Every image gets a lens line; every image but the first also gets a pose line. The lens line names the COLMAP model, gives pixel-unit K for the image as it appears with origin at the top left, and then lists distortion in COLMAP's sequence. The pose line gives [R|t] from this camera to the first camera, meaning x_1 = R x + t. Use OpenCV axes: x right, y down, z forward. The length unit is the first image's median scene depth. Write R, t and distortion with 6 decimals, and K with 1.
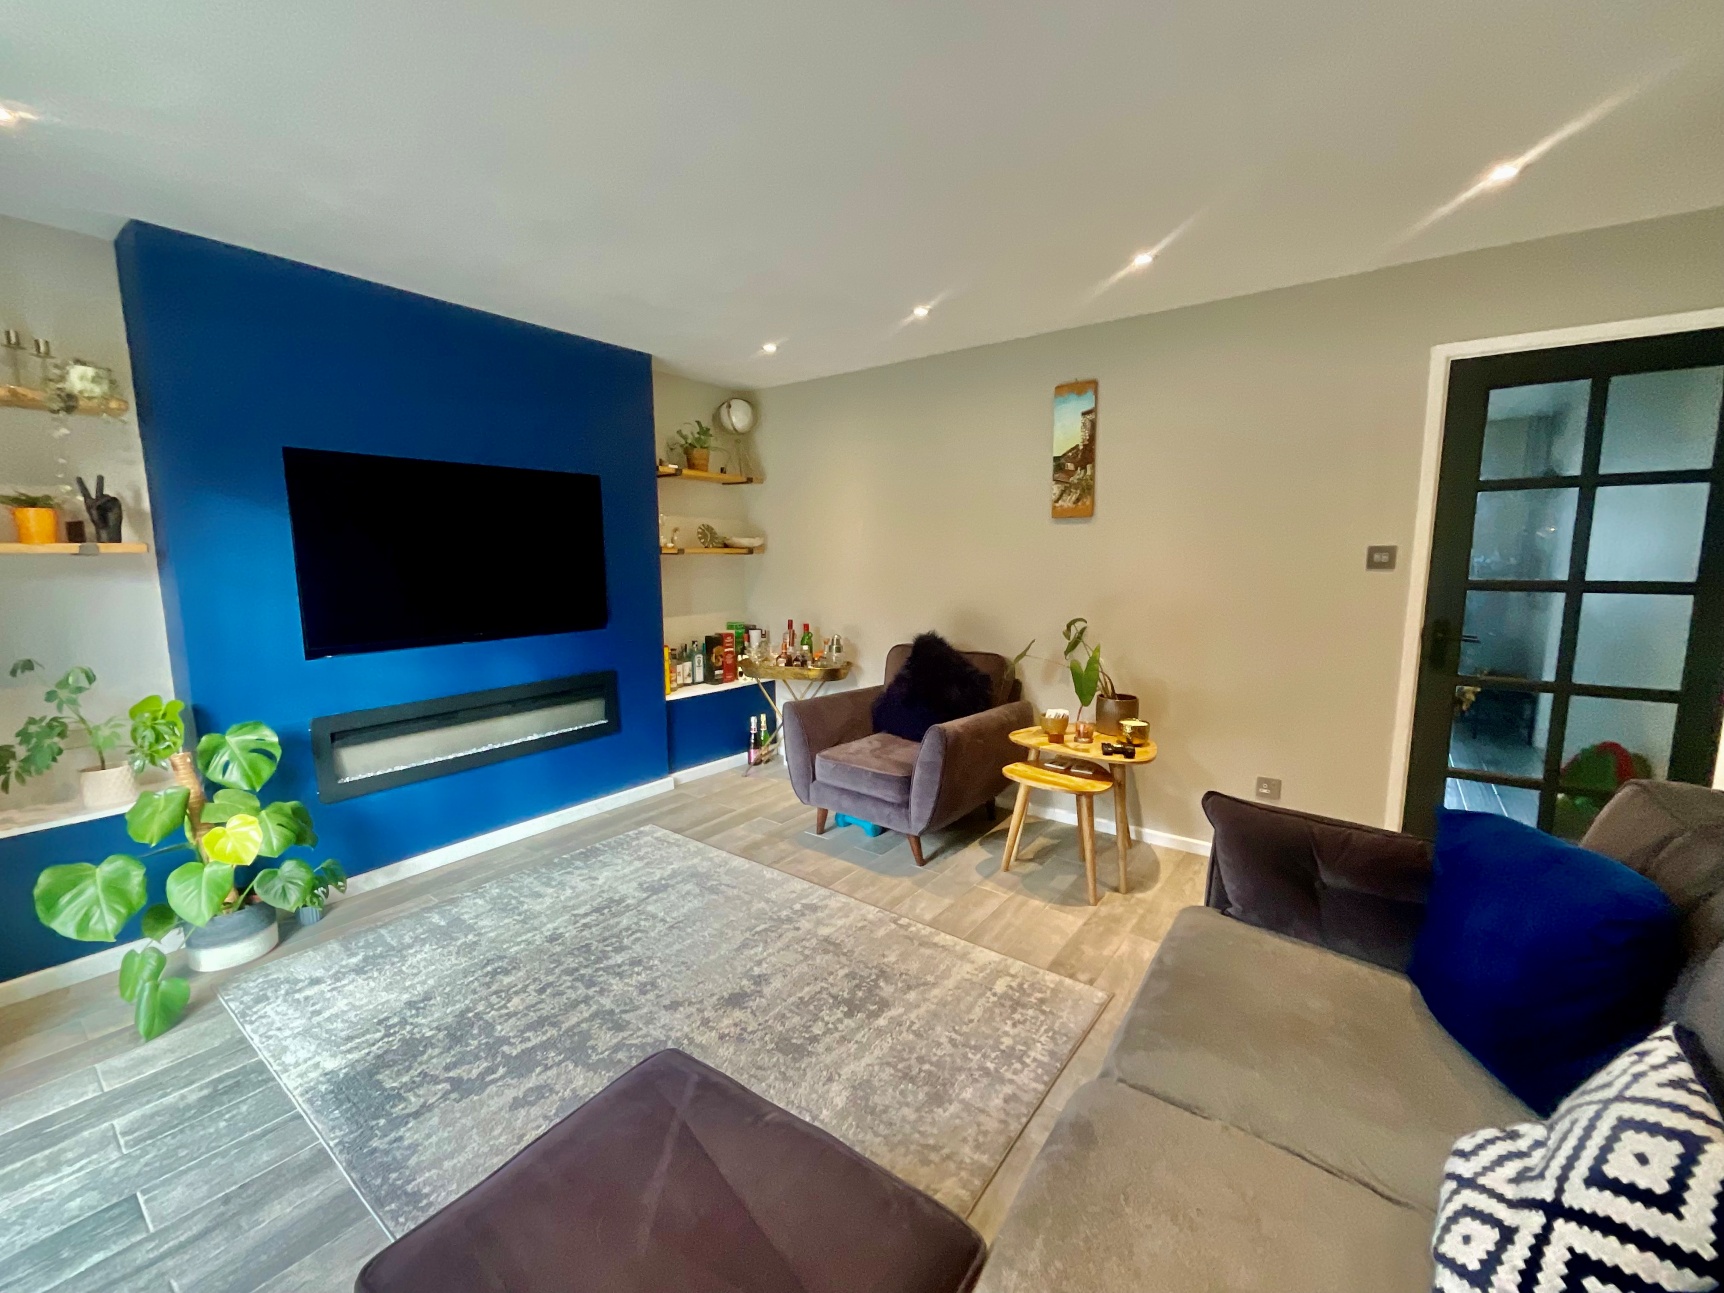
lens RADIAL K [[696.6, 0, 850.8], [0, 696.6, 650.1], [0, 0, 1]] dist [-0.002396, 0.004038]
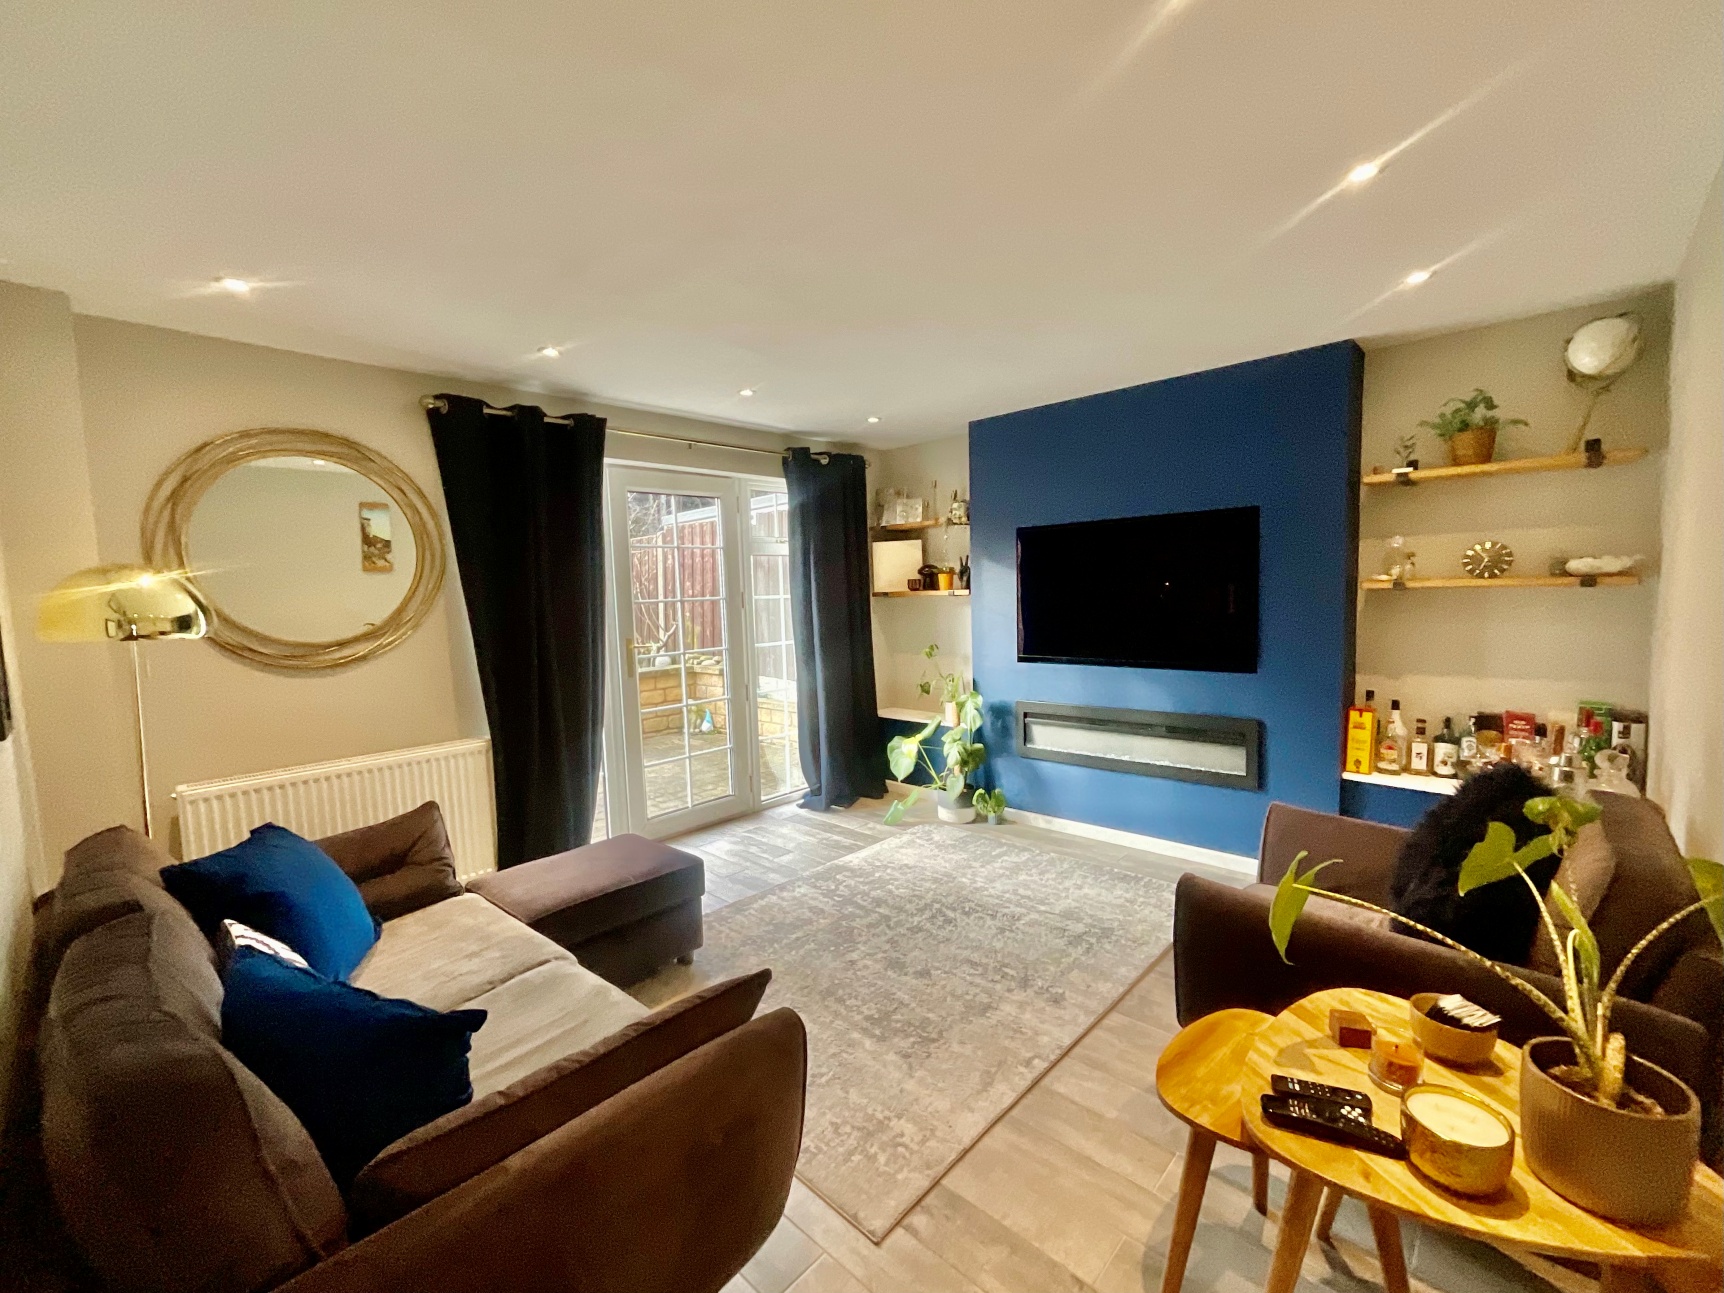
lens RADIAL K [[696.6, 0, 850.8], [0, 696.6, 650.1], [0, 0, 1]] dist [-0.002396, 0.004038]
pose [[-0.089854, 0.094754, -0.991437, 0.841370], [-0.103890, 0.989142, 0.103950, -0.144468], [0.990522, 0.112341, -0.079034, 0.785116]]
